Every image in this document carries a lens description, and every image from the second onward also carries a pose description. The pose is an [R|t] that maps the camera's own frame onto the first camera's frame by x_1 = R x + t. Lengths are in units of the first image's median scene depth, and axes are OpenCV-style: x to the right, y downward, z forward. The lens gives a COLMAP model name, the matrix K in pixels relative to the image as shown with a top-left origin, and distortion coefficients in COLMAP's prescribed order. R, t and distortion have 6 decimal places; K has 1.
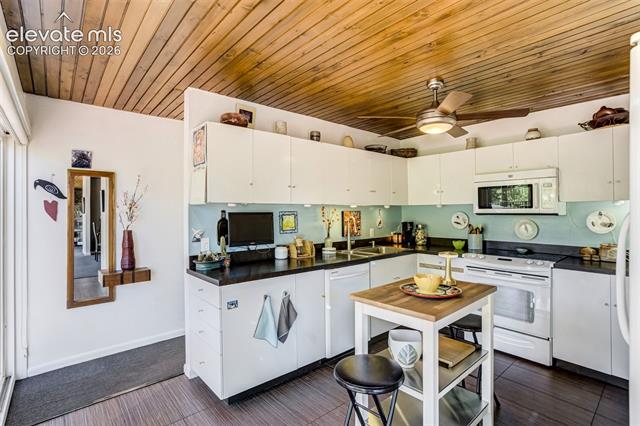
lens RADIAL K [[306.3, 0, 320.0], [0, 306.3, 213.0], [0, 0, 1]] dist [-0.029755, -0.000108]
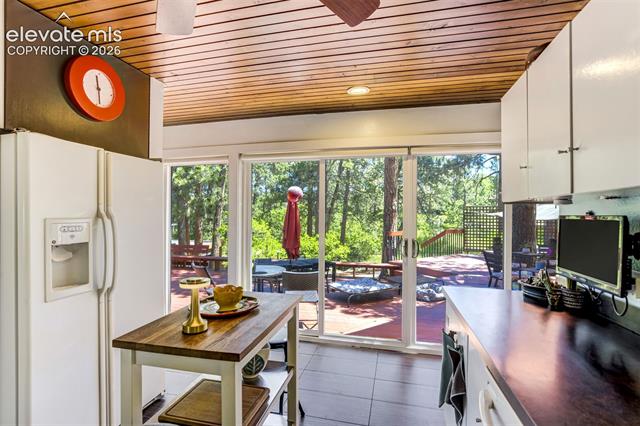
lens RADIAL K [[314.7, 0, 320.0], [0, 314.7, 213.0], [0, 0, 1]] dist [-0.001676, -0.000282]
pose [[-0.820656, -0.002430, -0.571417, 0.339692], [-0.003986, 0.999991, 0.001473, -0.006658], [0.571409, 0.003486, -0.820658, 0.988305]]
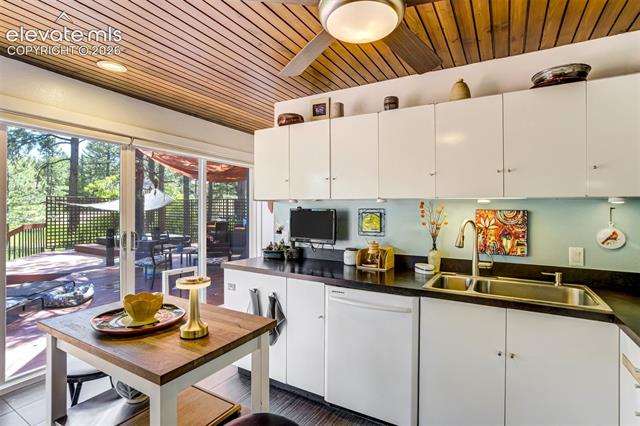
lens RADIAL K [[314.7, 0, 320.0], [0, 314.7, 213.0], [0, 0, 1]] dist [-0.001676, -0.000282]
pose [[0.319575, 0.023186, -0.947277, 0.625647], [-0.010338, 0.999726, 0.020982, -0.009325], [0.947505, 0.003087, 0.319727, 0.599944]]
